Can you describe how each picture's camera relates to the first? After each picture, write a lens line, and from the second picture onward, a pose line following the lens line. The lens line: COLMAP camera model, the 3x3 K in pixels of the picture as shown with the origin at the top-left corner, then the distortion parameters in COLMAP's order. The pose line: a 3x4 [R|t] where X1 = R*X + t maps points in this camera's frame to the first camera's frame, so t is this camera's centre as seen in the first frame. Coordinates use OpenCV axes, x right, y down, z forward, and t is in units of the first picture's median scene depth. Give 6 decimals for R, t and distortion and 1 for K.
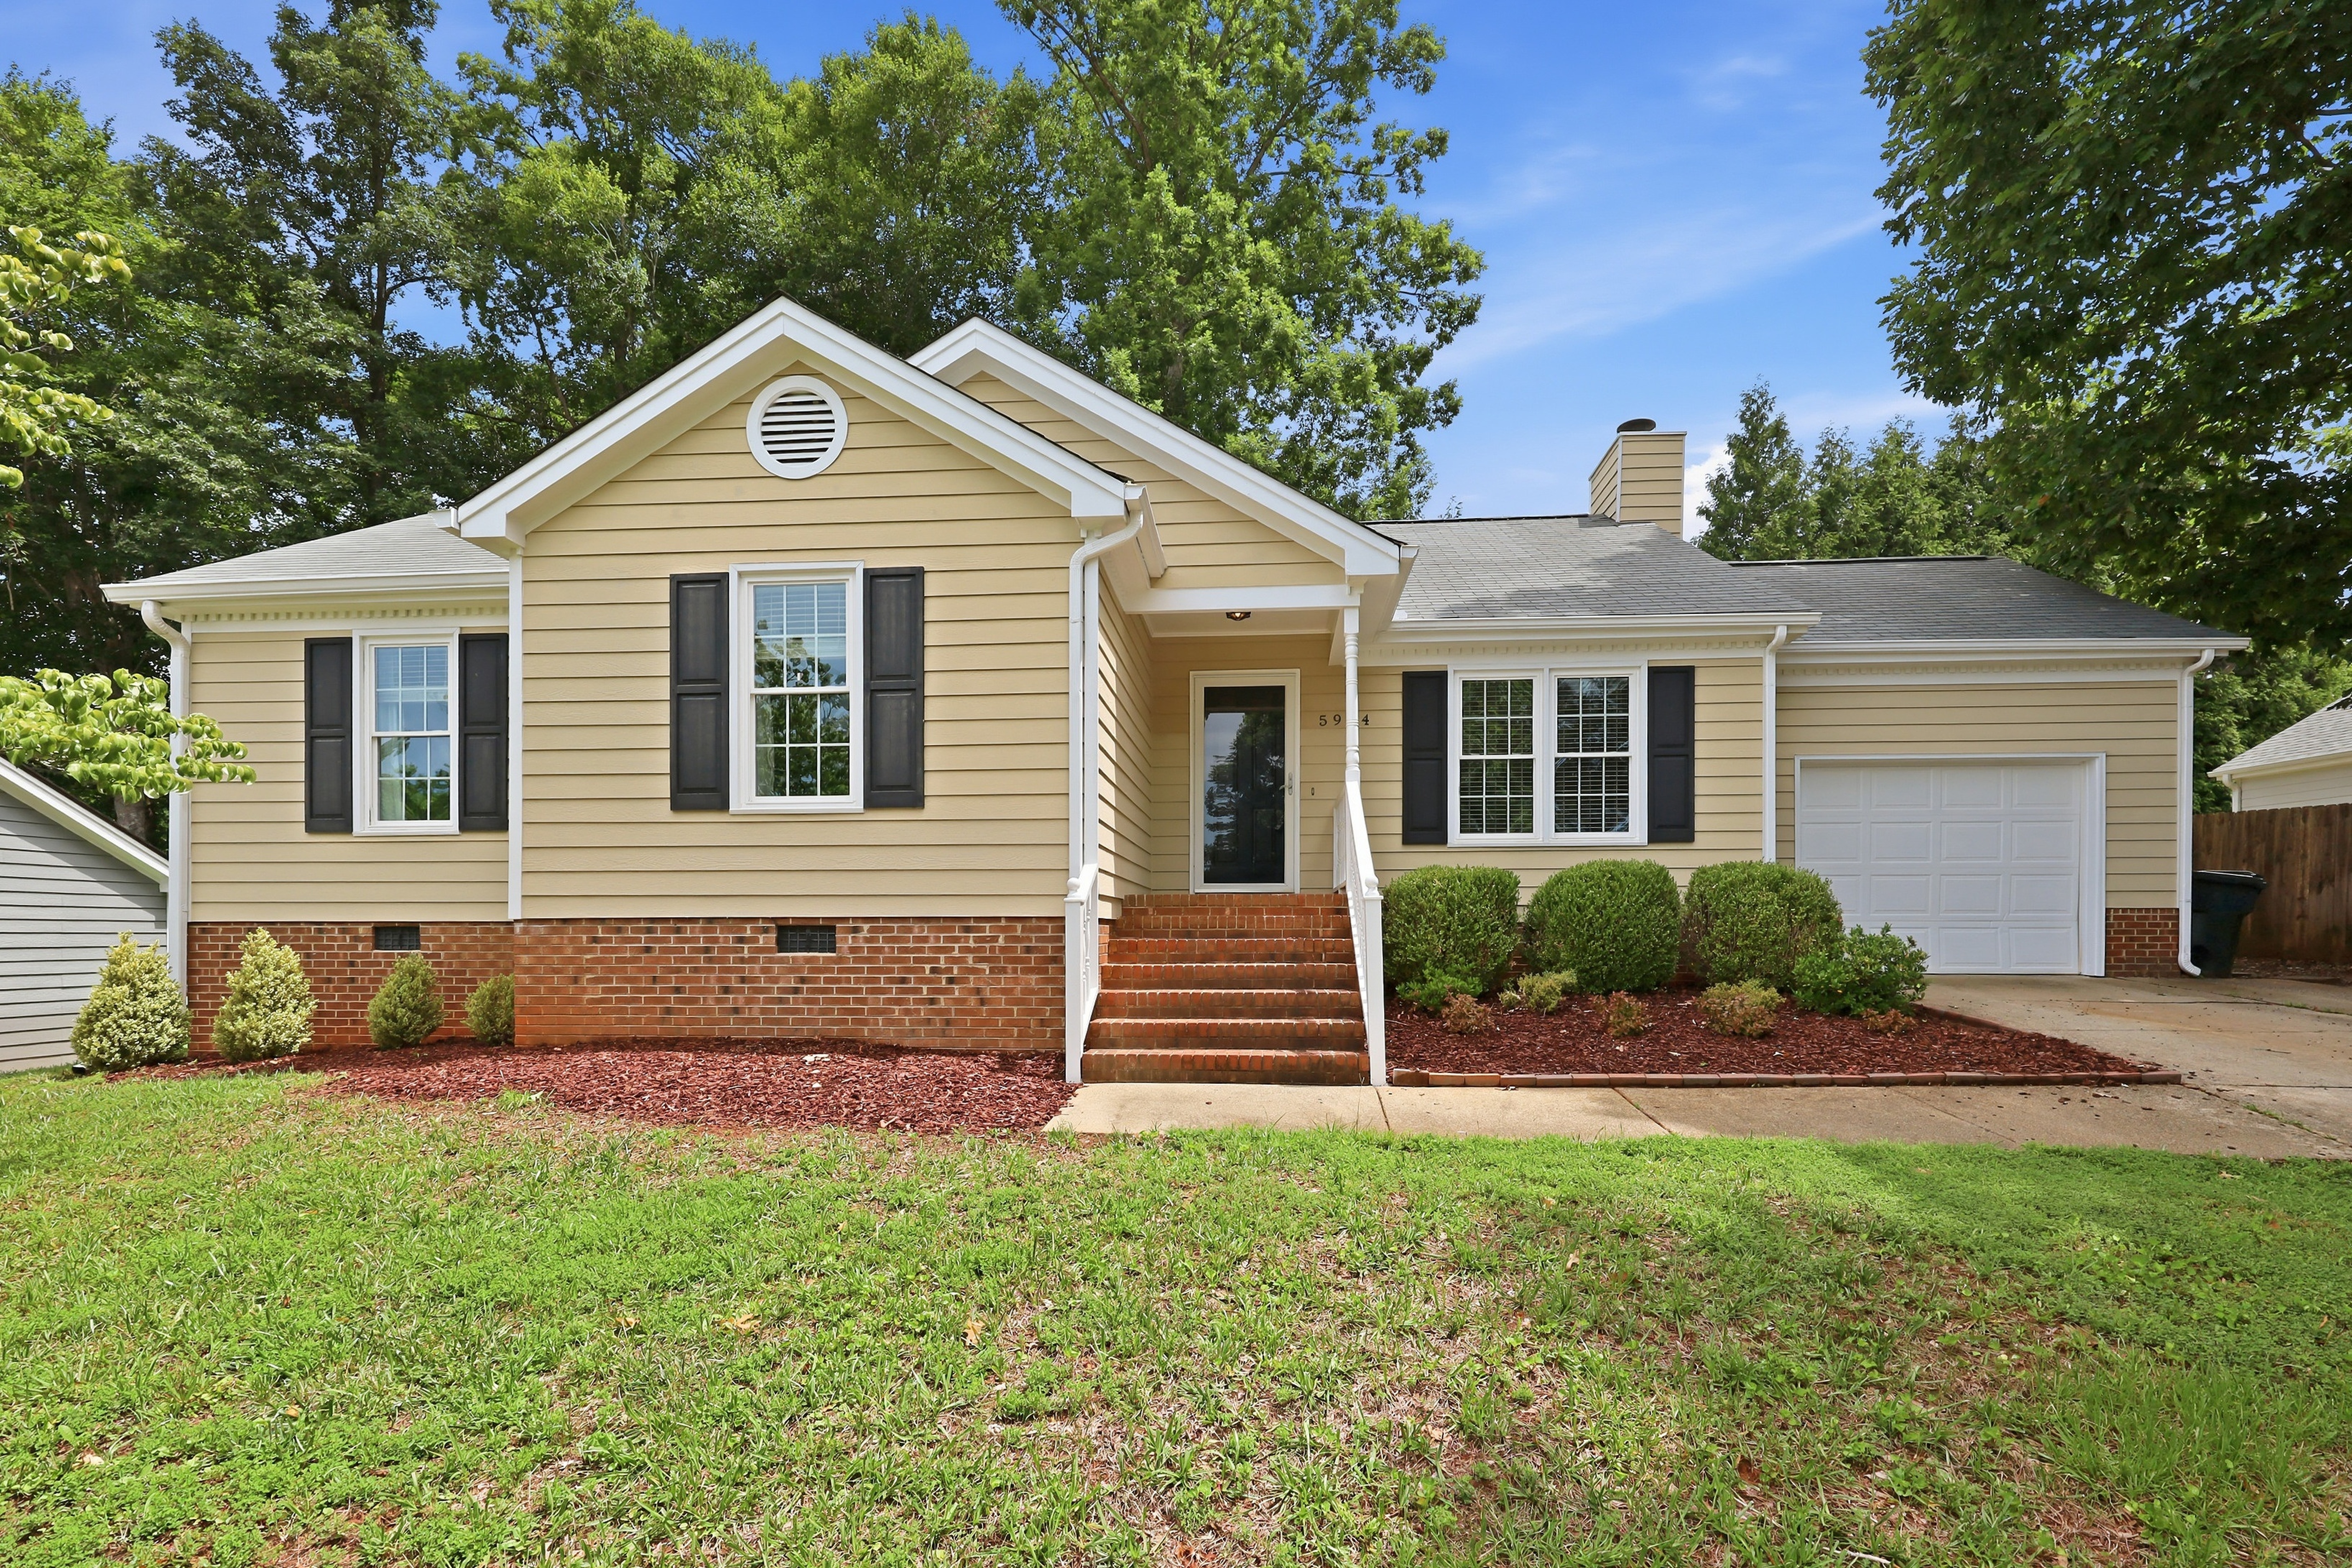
lens RADIAL K [[1066.5, 0, 1178.8], [0, 1066.5, 934.1], [0, 0, 1]] dist [0.000392, -0.001119]
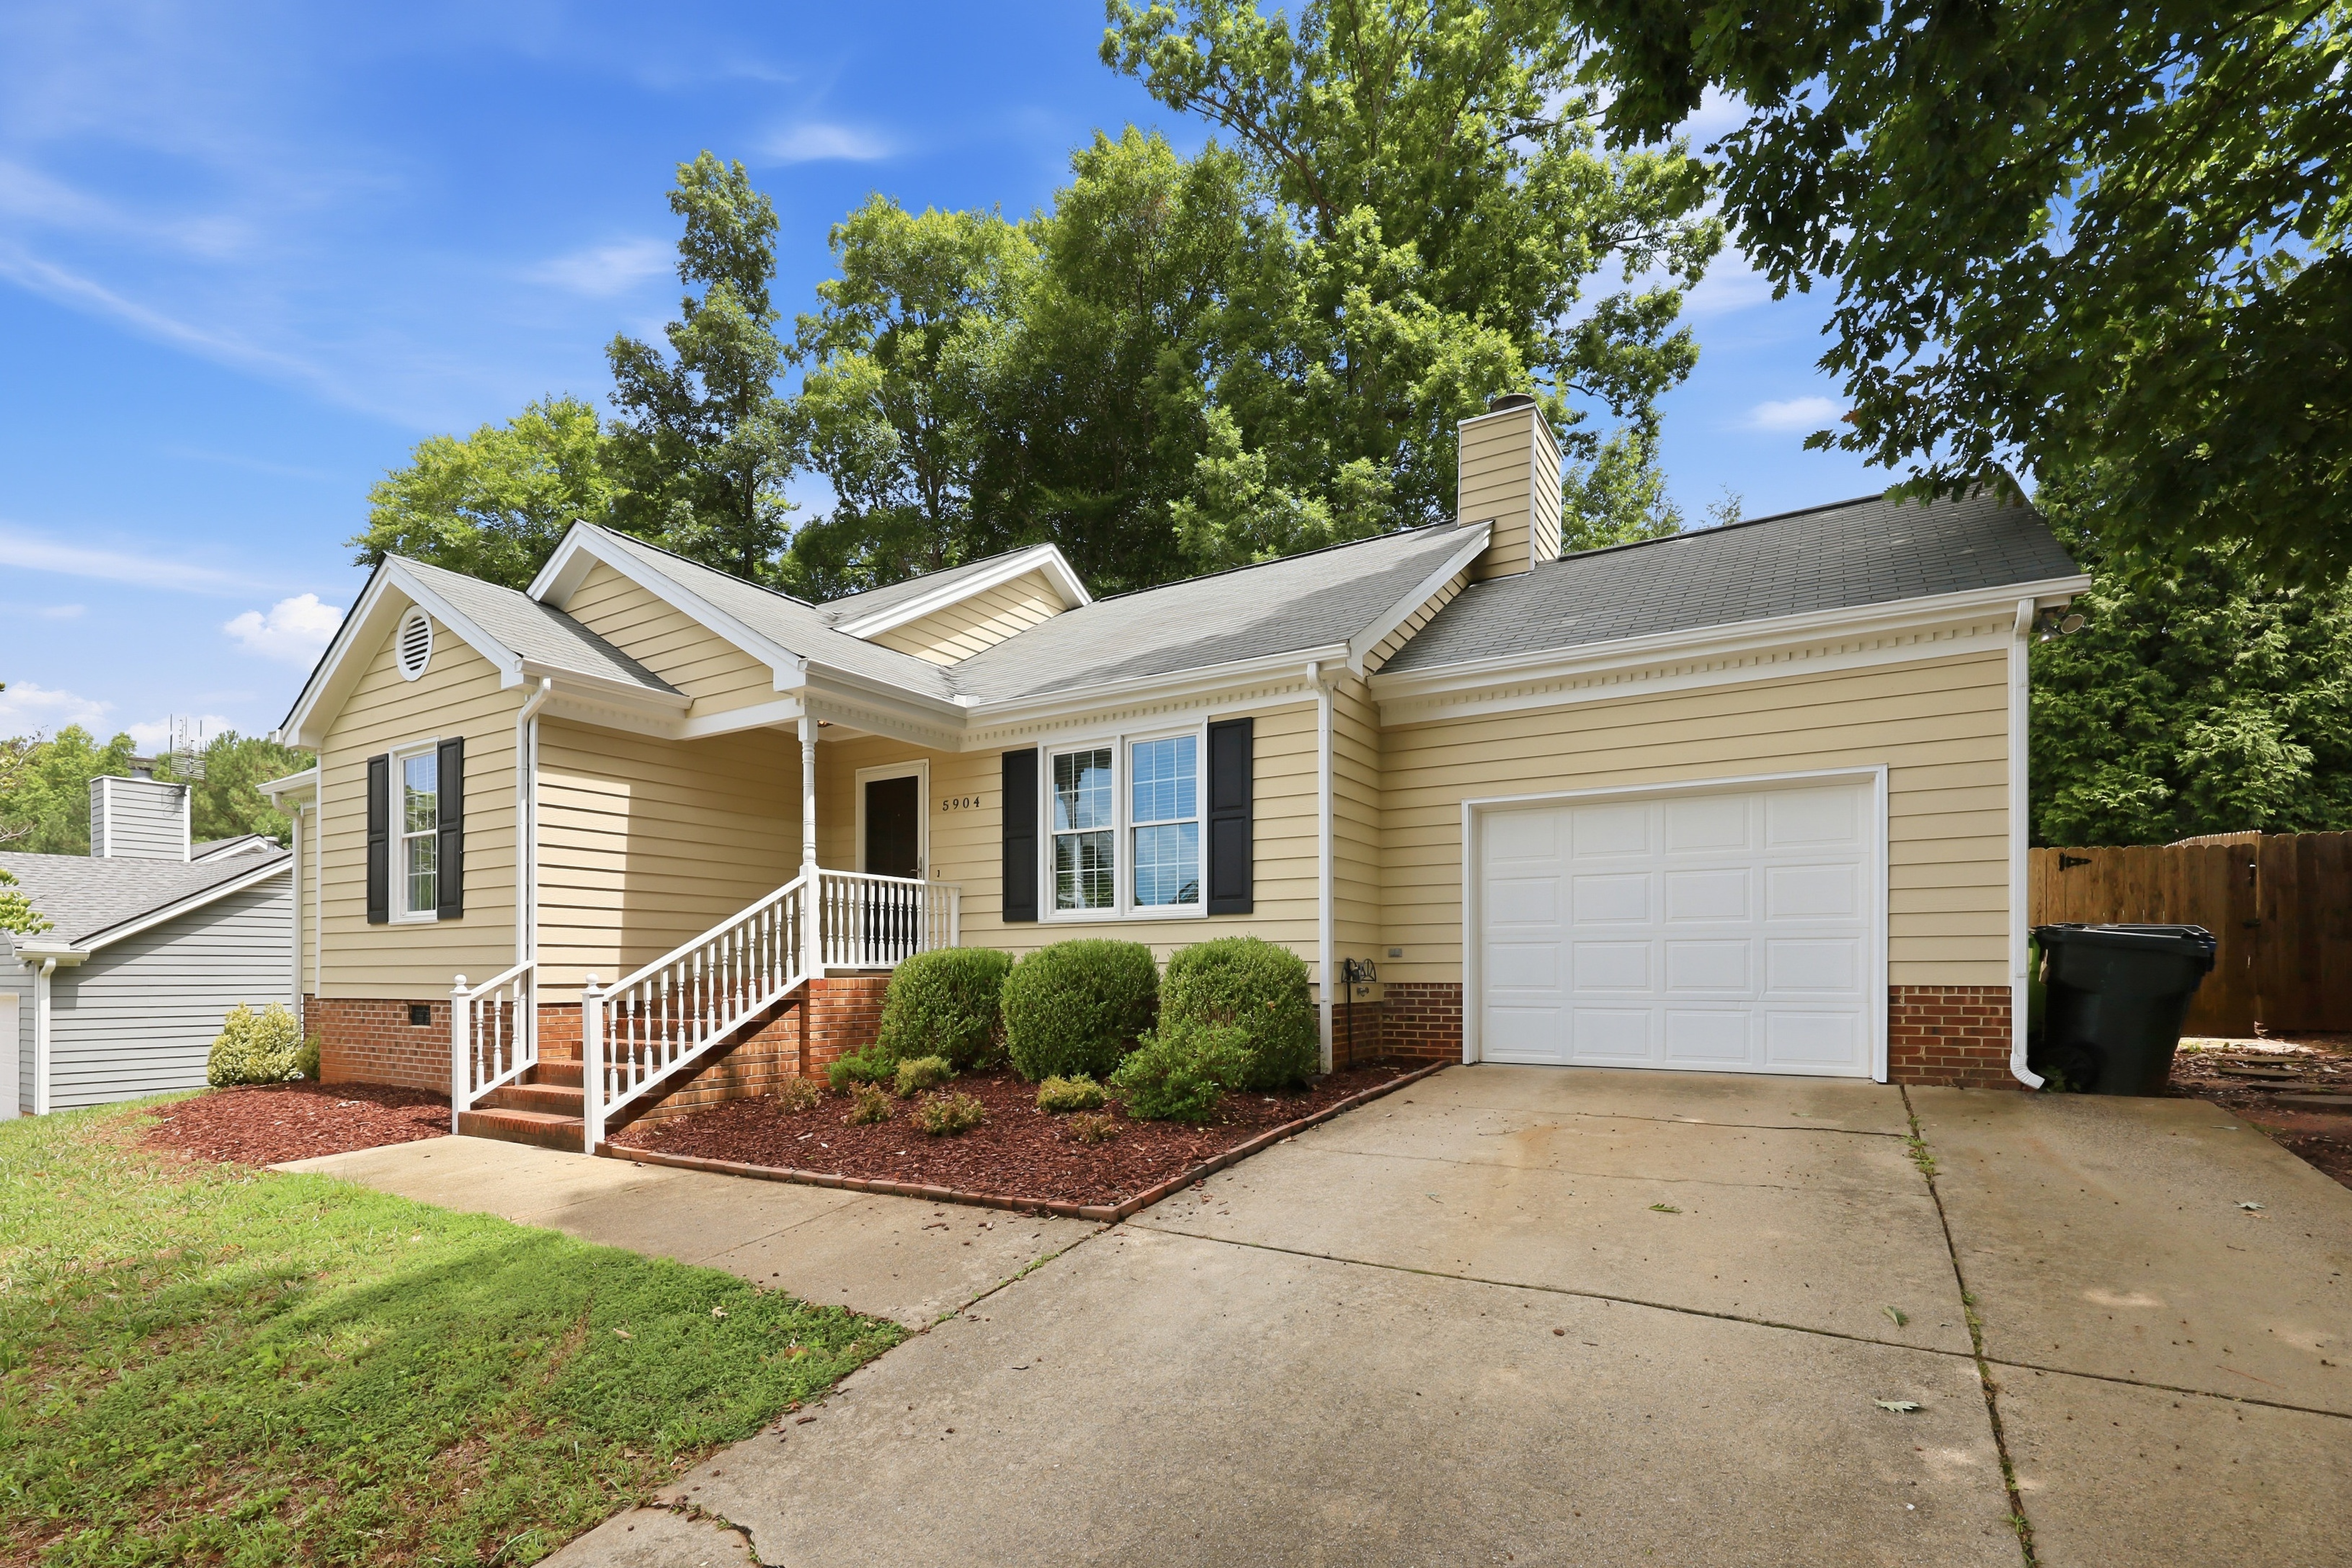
lens RADIAL K [[1101.0, 0, 1176.4], [0, 1101.0, 974.2], [0, 0, 1]] dist [-0.002127, 0.000173]
pose [[0.883897, -0.000964, -0.467681, 0.800148], [0.000336, 0.999999, -0.001427, -0.031583], [0.467682, 0.001104, 0.883896, 0.140494]]
